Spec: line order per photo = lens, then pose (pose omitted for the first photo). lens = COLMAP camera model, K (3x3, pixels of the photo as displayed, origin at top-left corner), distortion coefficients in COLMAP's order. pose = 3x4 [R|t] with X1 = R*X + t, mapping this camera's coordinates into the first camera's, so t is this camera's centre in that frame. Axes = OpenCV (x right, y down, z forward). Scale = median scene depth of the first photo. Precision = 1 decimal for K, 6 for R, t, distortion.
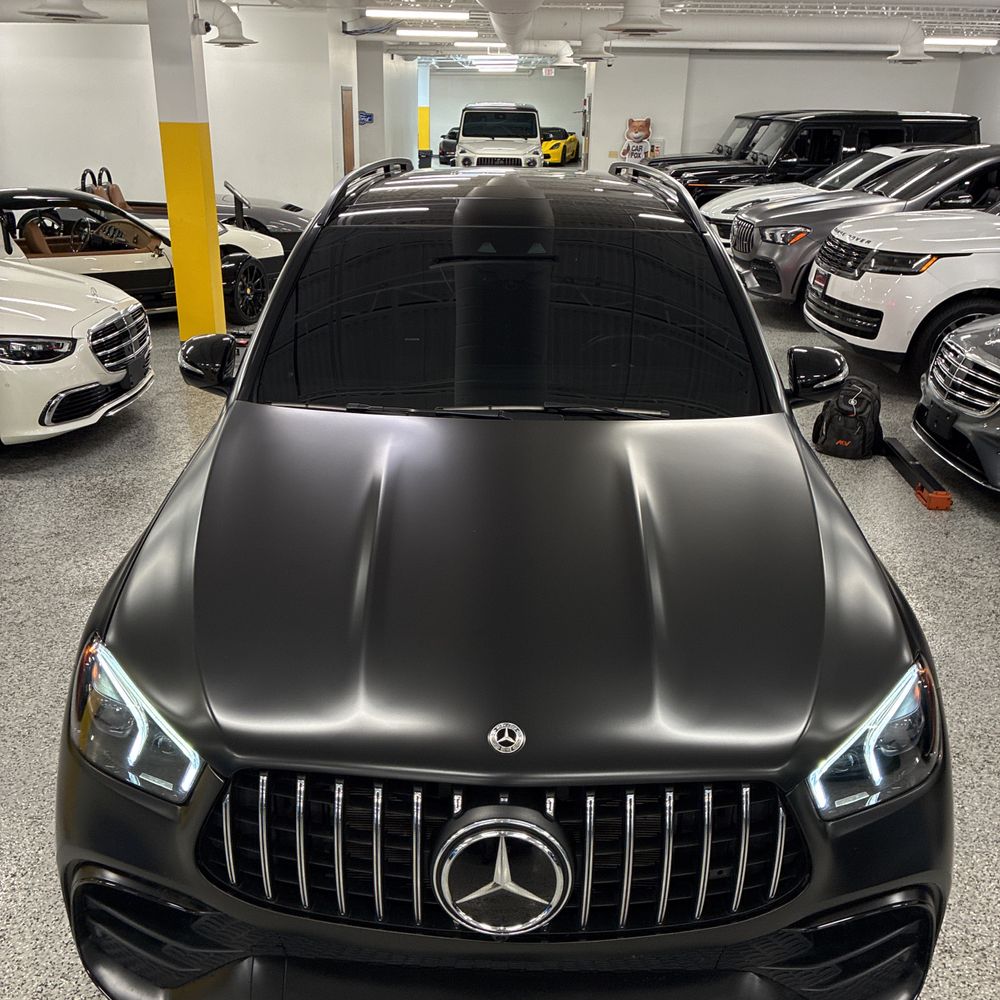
lens RADIAL K [[1009.7, 0, 500.4], [0, 1009.7, 495.5], [0, 0, 1]] dist [0.031383, -0.003156]
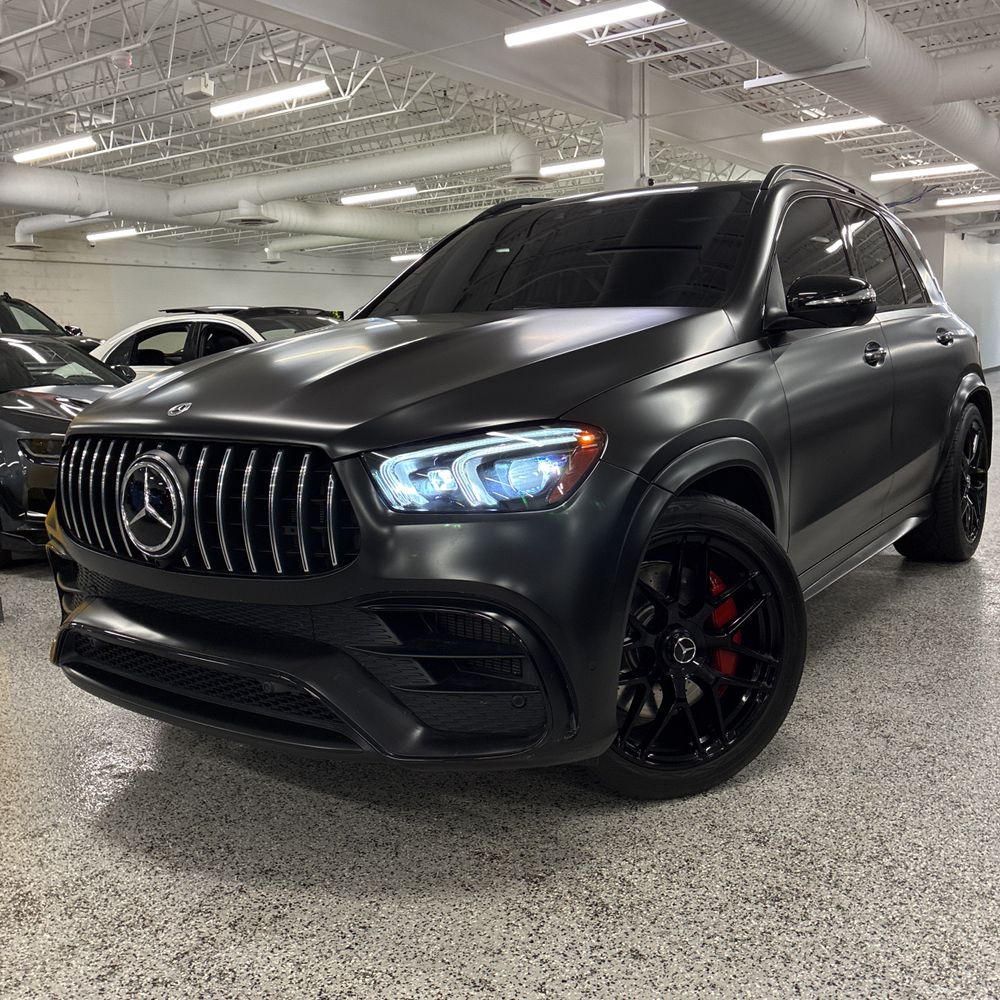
lens RADIAL K [[1009.7, 0, 500.4], [0, 1009.7, 495.5], [0, 0, 1]] dist [0.031383, -0.003156]
pose [[0.822481, 0.040301, -0.567363, 1.001767], [-0.158690, 0.974138, -0.160851, 0.442804], [0.546207, 0.222332, 0.807605, 0.140079]]
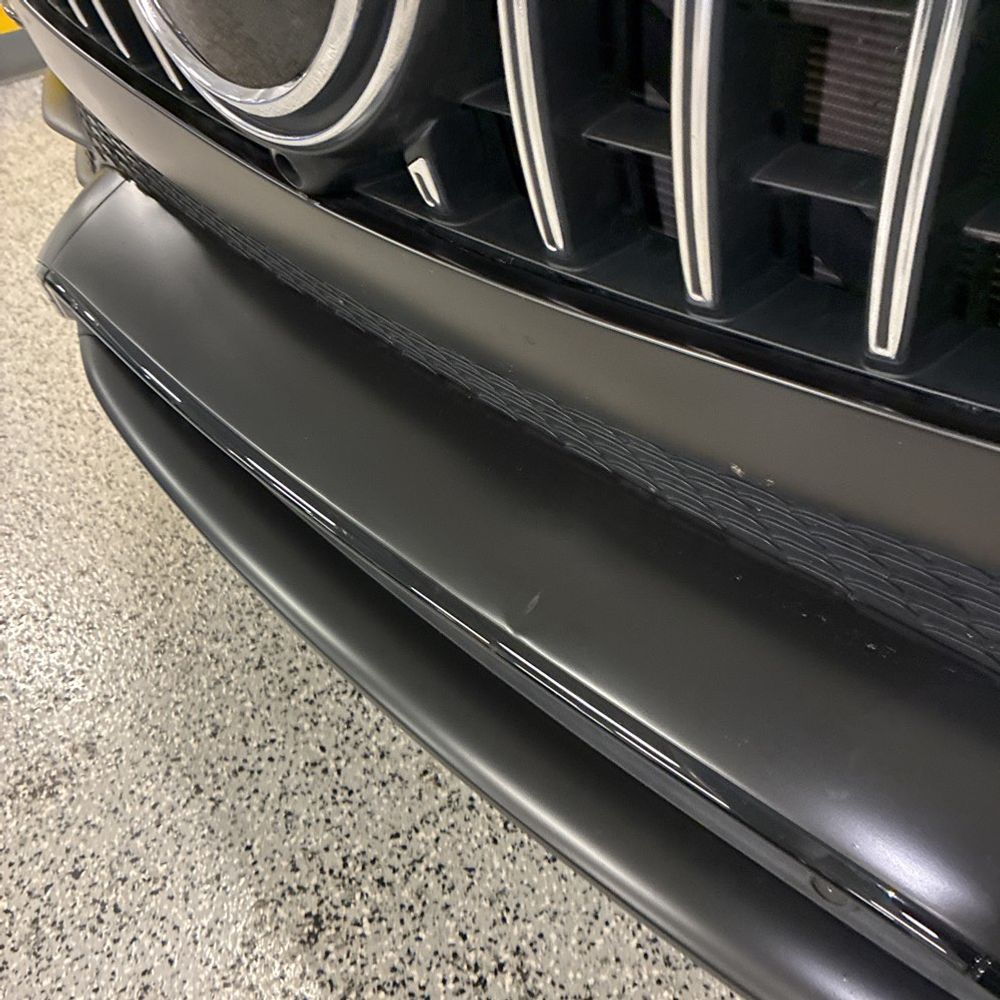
lens RADIAL K [[1021.5, 0, 502.0], [0, 1021.5, 468.3], [0, 0, 1]] dist [0.008147, 0.000075]
pose [[0.705920, 0.415521, -0.573602, 0.209798], [-0.218579, 0.898112, 0.381598, 0.354193], [0.673721, -0.144000, 0.724820, 0.751732]]
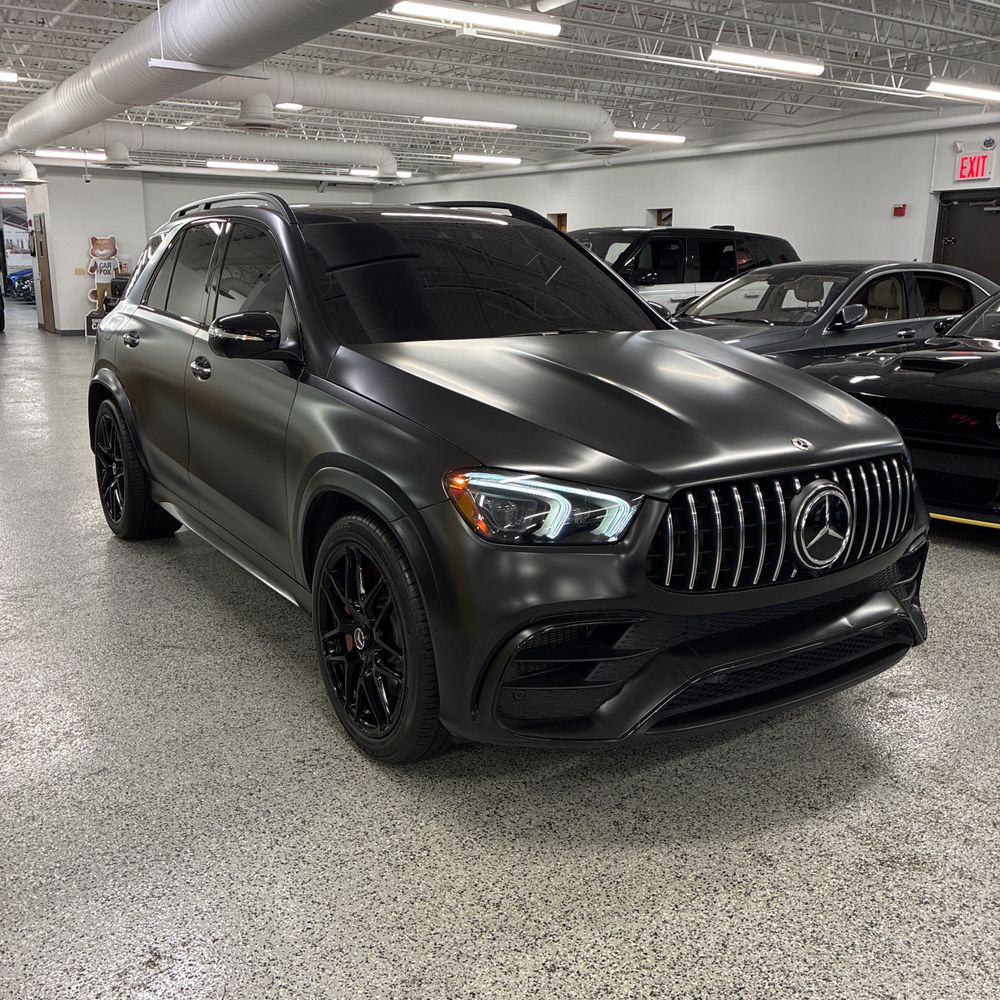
lens RADIAL K [[1009.7, 0, 500.4], [0, 1009.7, 495.5], [0, 0, 1]] dist [0.031383, -0.003156]
pose [[0.827491, -0.138229, 0.544198, -1.139425], [0.208100, 0.975699, -0.068599, 0.291592], [-0.521491, 0.170012, 0.836148, -0.078740]]
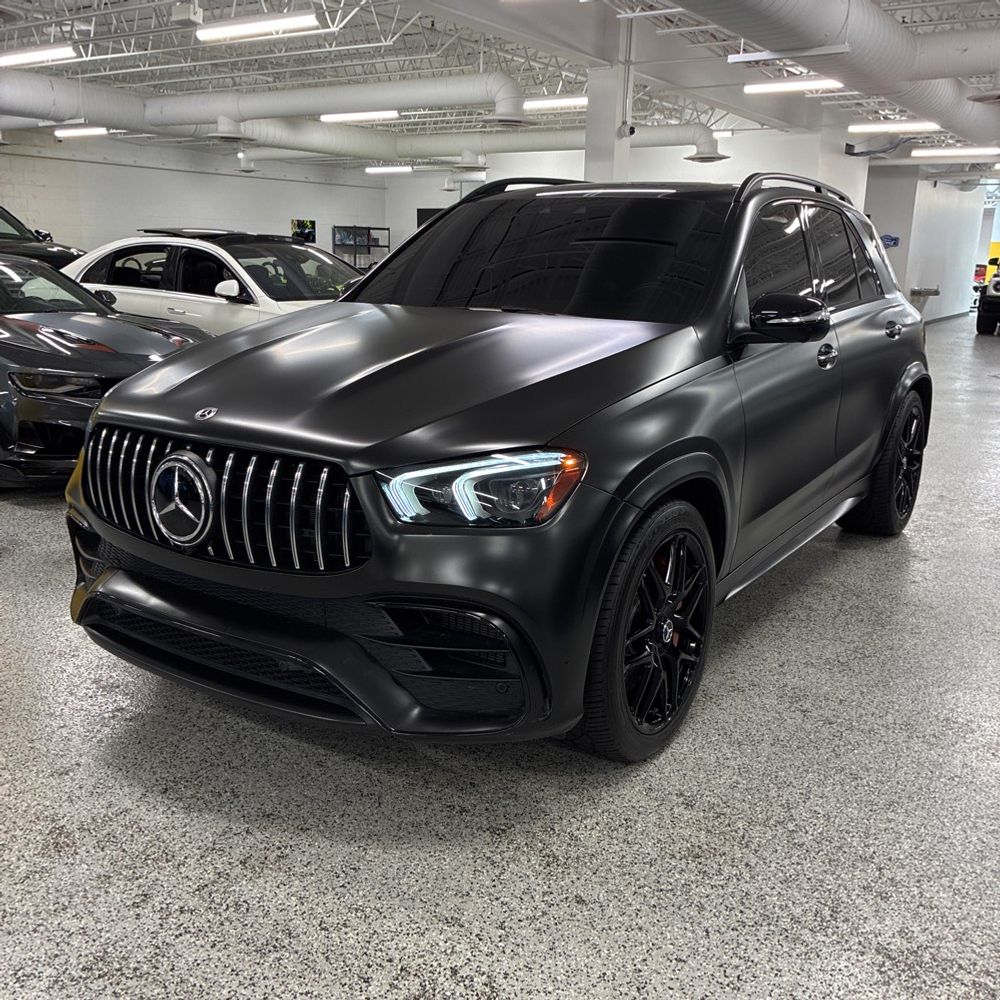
lens RADIAL K [[1009.7, 0, 500.4], [0, 1009.7, 495.5], [0, 0, 1]] dist [0.031383, -0.003156]
pose [[0.840125, 0.131484, -0.526215, 1.058936], [-0.203659, 0.975655, -0.081367, 0.346997], [0.502706, 0.175527, 0.846450, -0.040320]]
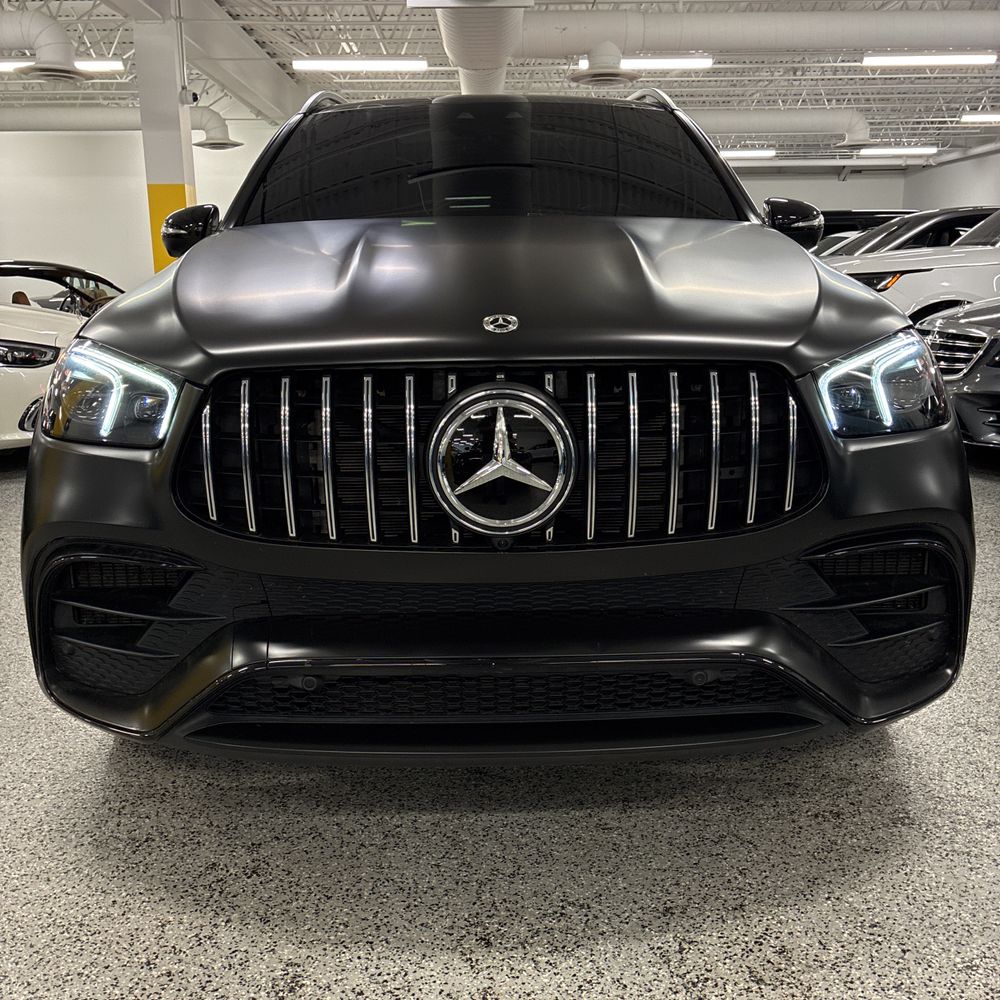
lens RADIAL K [[1009.7, 0, 500.4], [0, 1009.7, 495.5], [0, 0, 1]] dist [0.031383, -0.003156]
pose [[0.999350, -0.030801, 0.018753, -0.015298], [0.033324, 0.987536, -0.153825, 0.483550], [-0.013782, 0.154350, 0.987920, 0.070398]]
